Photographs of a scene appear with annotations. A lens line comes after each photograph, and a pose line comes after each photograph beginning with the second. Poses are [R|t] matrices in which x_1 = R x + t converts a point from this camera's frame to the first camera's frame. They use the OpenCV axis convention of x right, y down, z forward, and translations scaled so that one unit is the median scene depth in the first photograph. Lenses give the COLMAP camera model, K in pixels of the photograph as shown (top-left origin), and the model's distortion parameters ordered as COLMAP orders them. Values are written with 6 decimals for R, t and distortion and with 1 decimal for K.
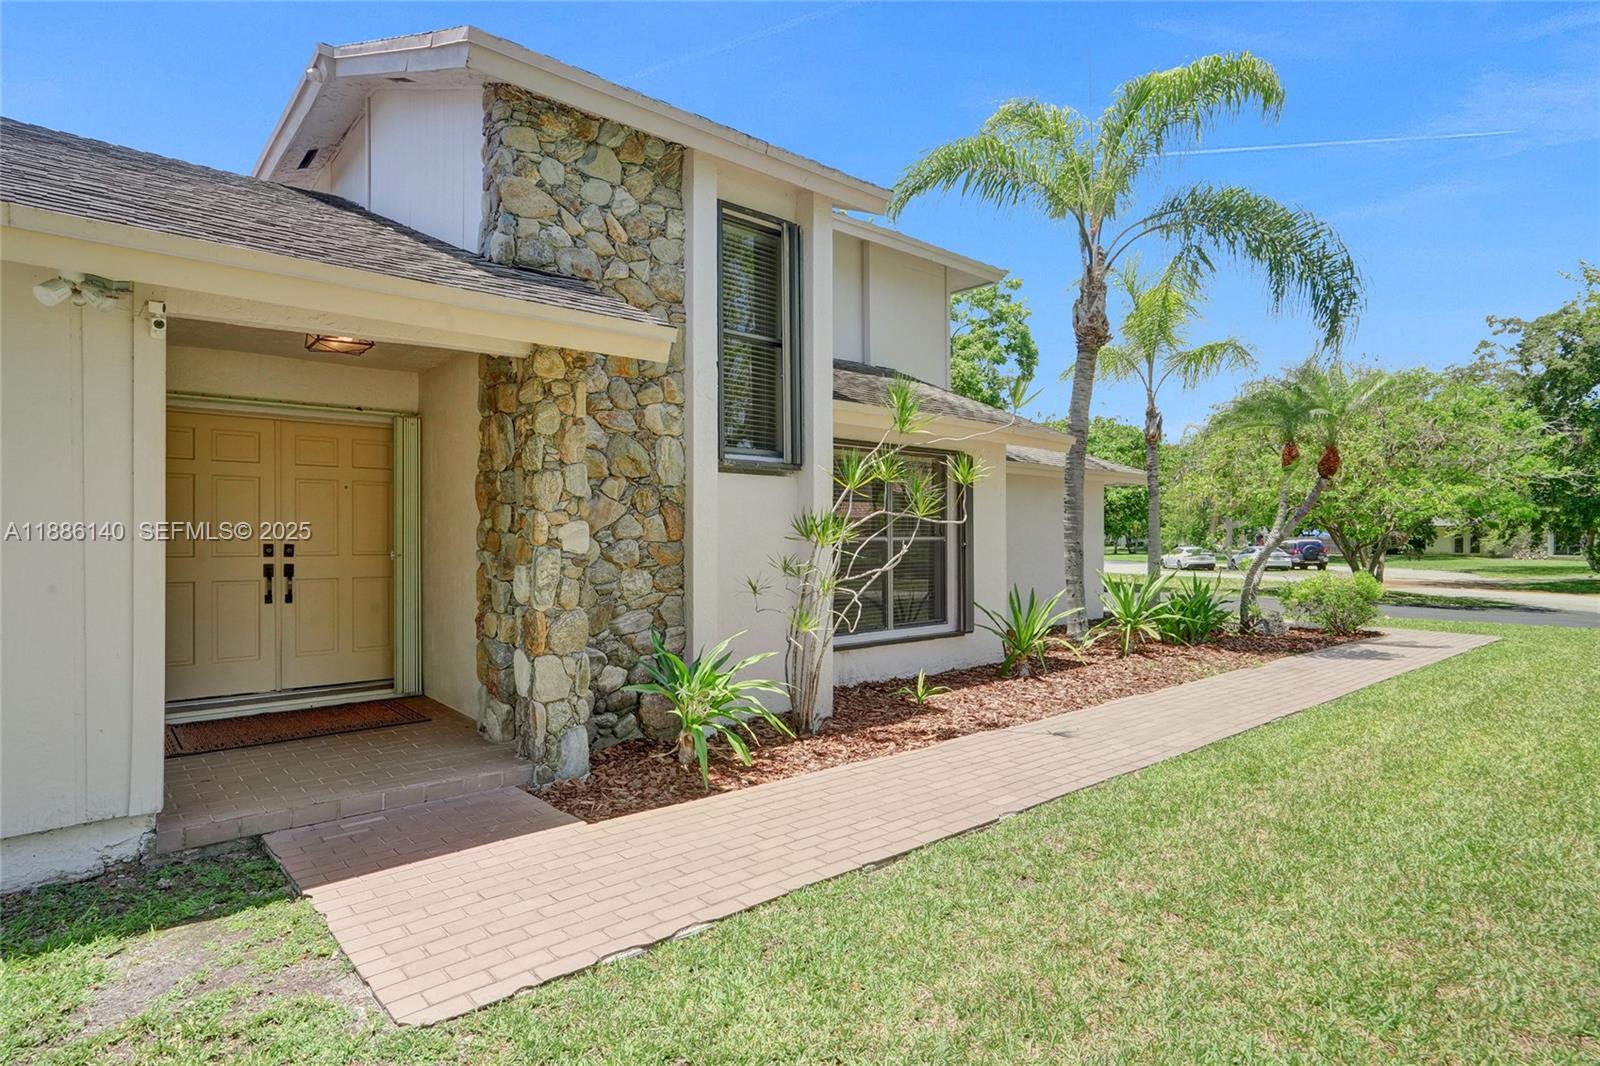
lens RADIAL K [[866.0, 0, 800.0], [0, 866.0, 533.0], [0, 0, 1]] dist [-0.010994, -0.000190]
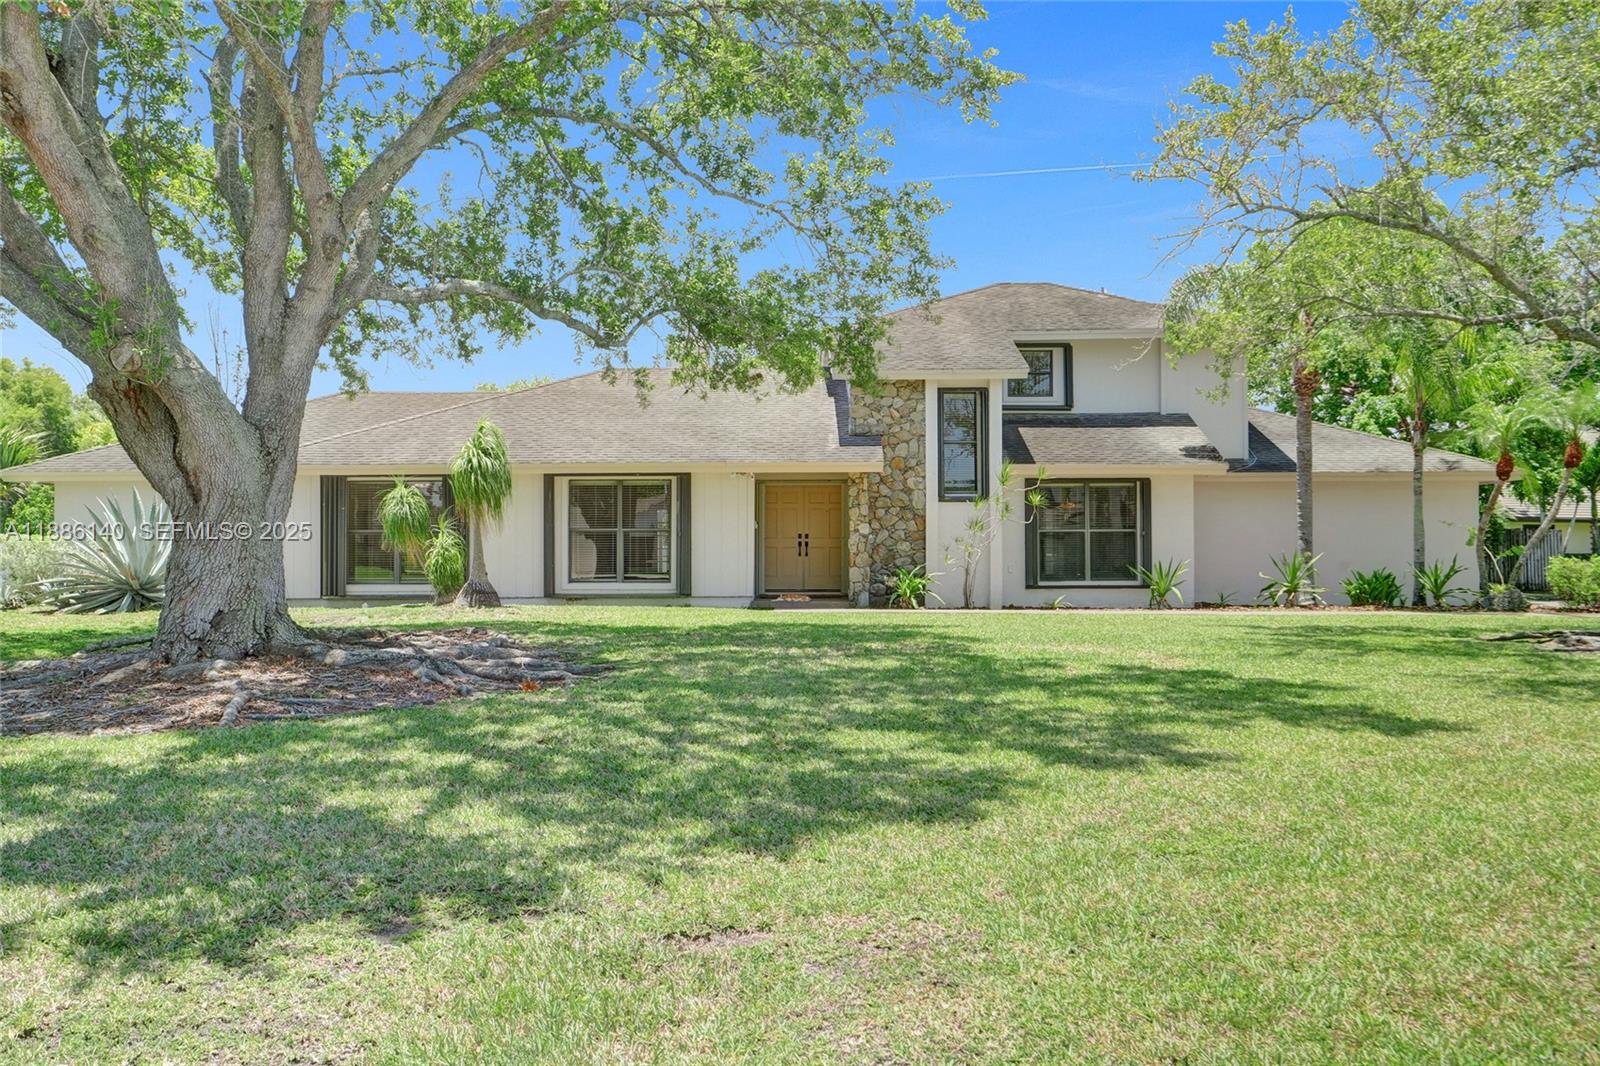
lens RADIAL K [[1403.2, 0, 800.0], [0, 1403.2, 533.0], [0, 0, 1]] dist [-0.001598, 0.000401]
pose [[0.749557, -0.013792, -0.661796, 2.396594], [0.006353, 0.999887, -0.013642, 0.072602], [0.661910, 0.006022, 0.749559, -2.402083]]
